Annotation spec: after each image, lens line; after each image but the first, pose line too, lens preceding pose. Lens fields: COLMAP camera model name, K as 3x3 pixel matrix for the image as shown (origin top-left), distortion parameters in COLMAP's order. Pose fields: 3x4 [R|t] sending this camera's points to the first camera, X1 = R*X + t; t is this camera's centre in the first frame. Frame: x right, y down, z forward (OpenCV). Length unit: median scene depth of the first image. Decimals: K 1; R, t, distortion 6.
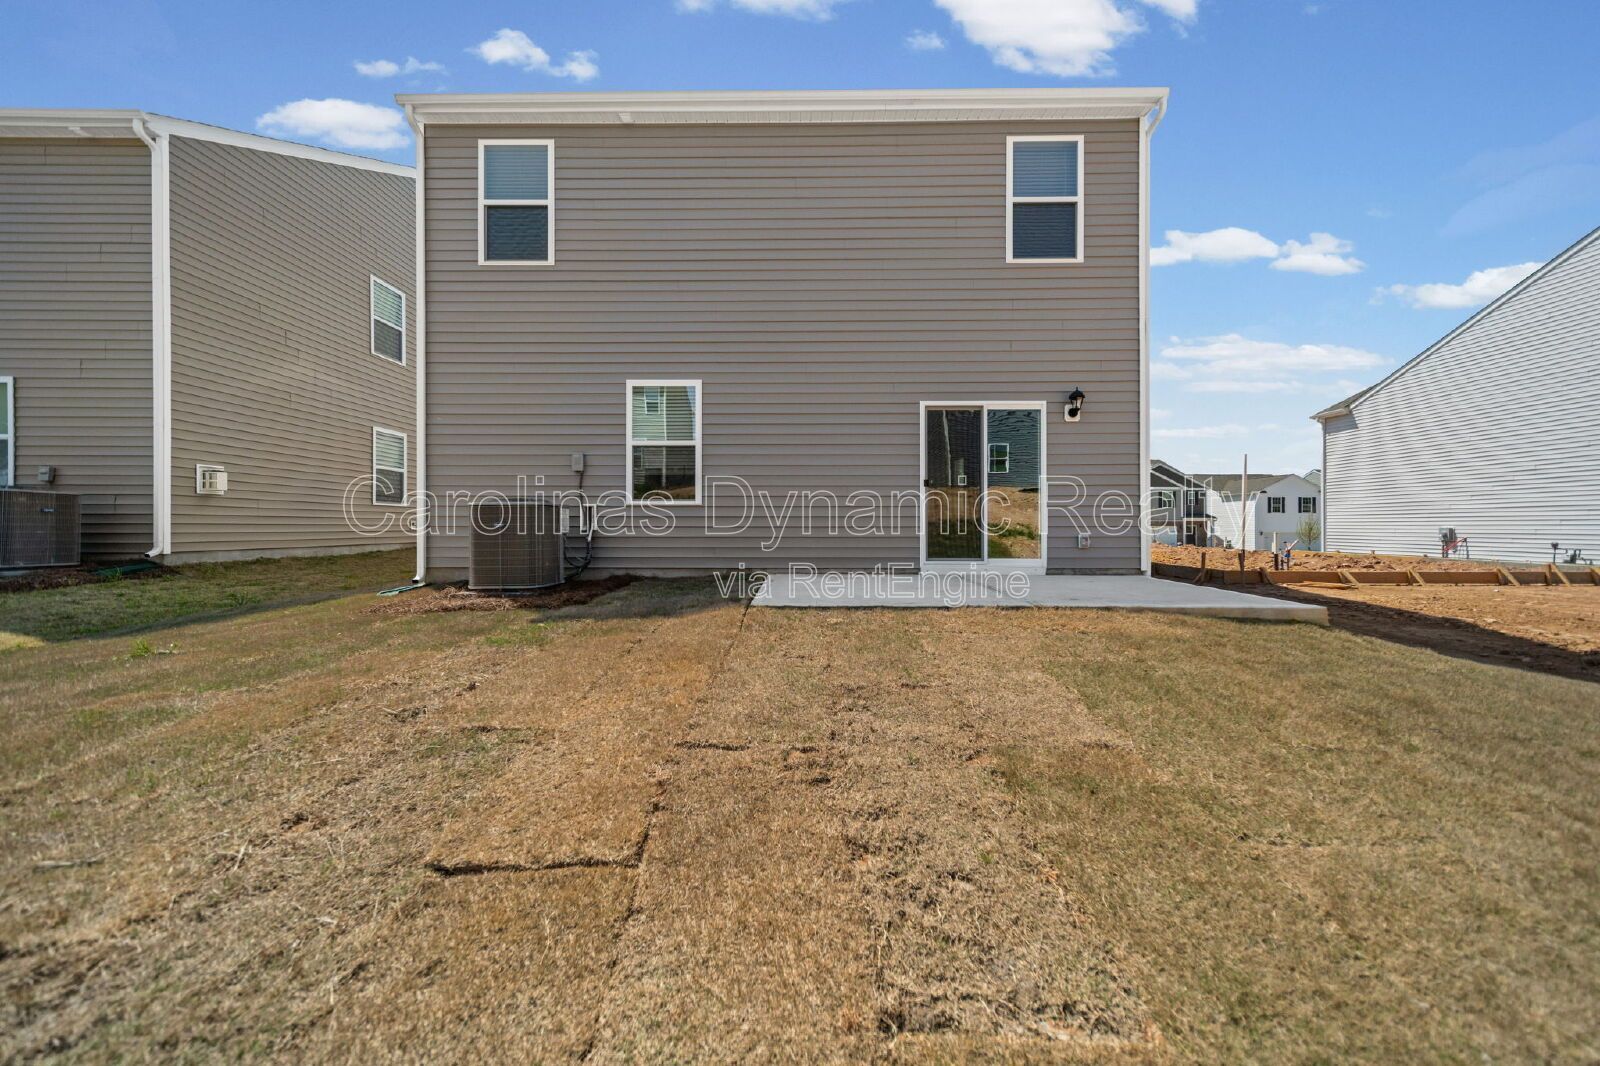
lens RADIAL K [[576.0, 0, 788.3], [0, 576.0, 527.3], [0, 0, 1]] dist [0.011620, 0.000012]
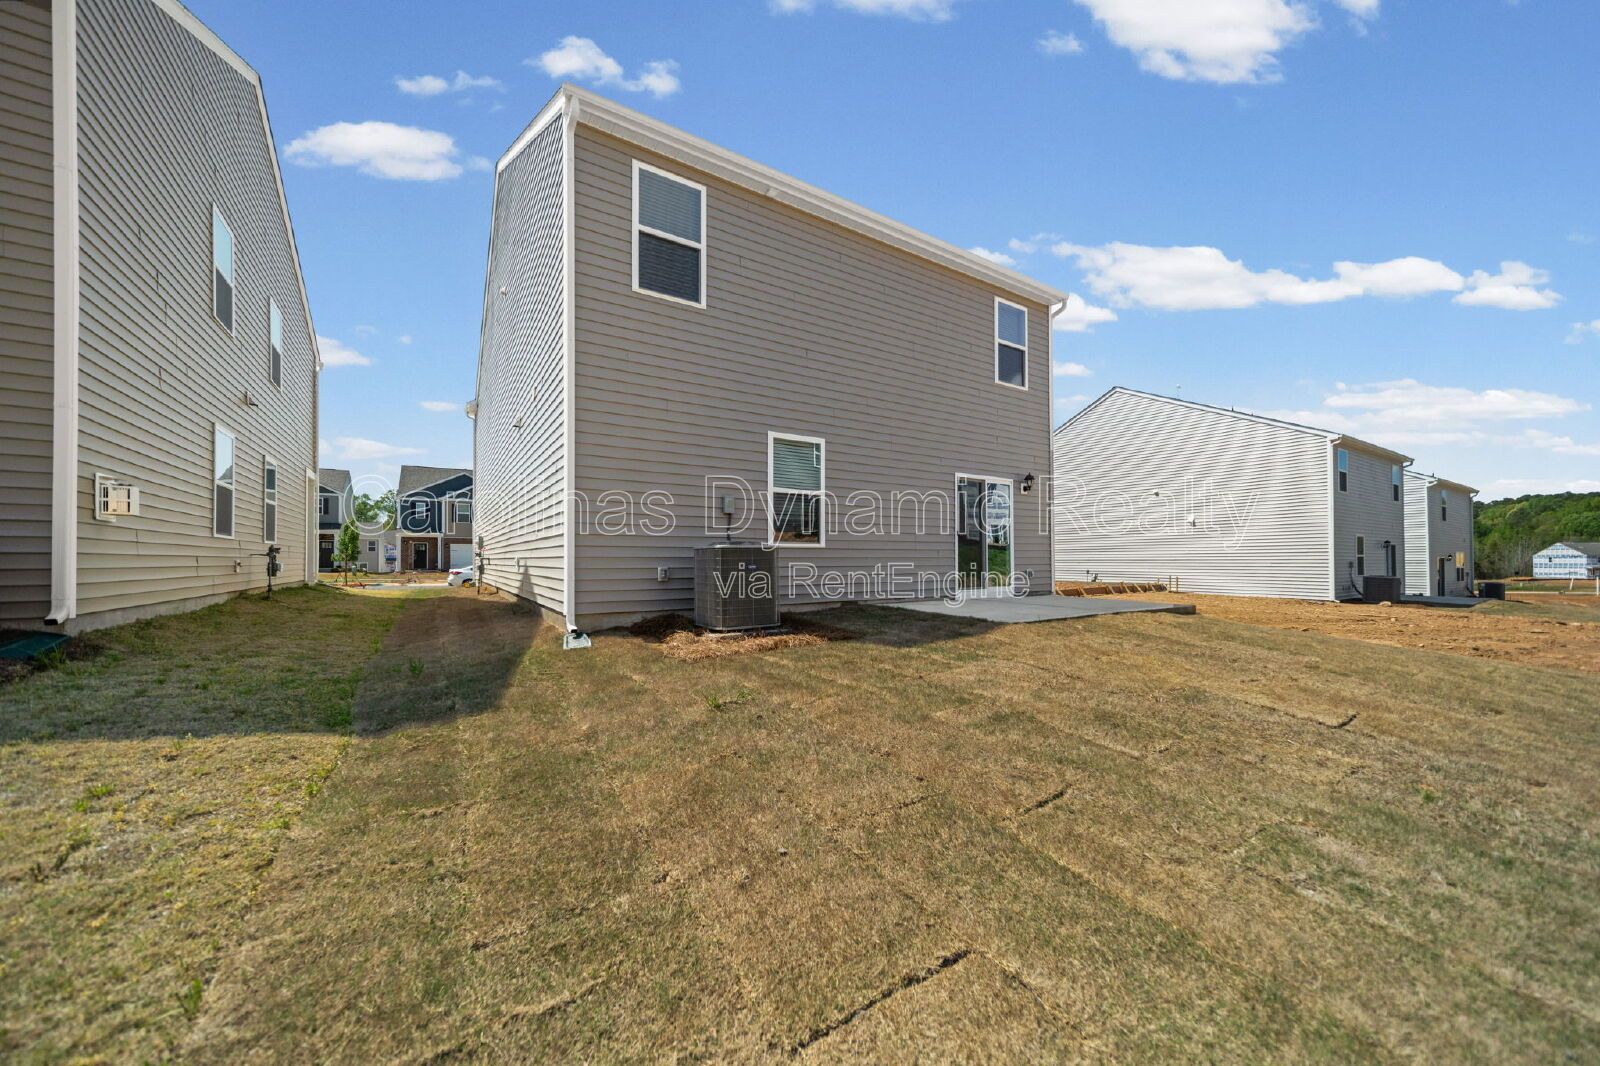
lens RADIAL K [[569.2, 0, 795.6], [0, 569.2, 556.0], [0, 0, 1]] dist [0.010687, 0.000006]
pose [[0.836025, 0.000781, 0.548691, -0.826617], [0.006040, 0.999925, -0.010627, -0.008696], [-0.548658, 0.012199, 0.835958, 0.080950]]
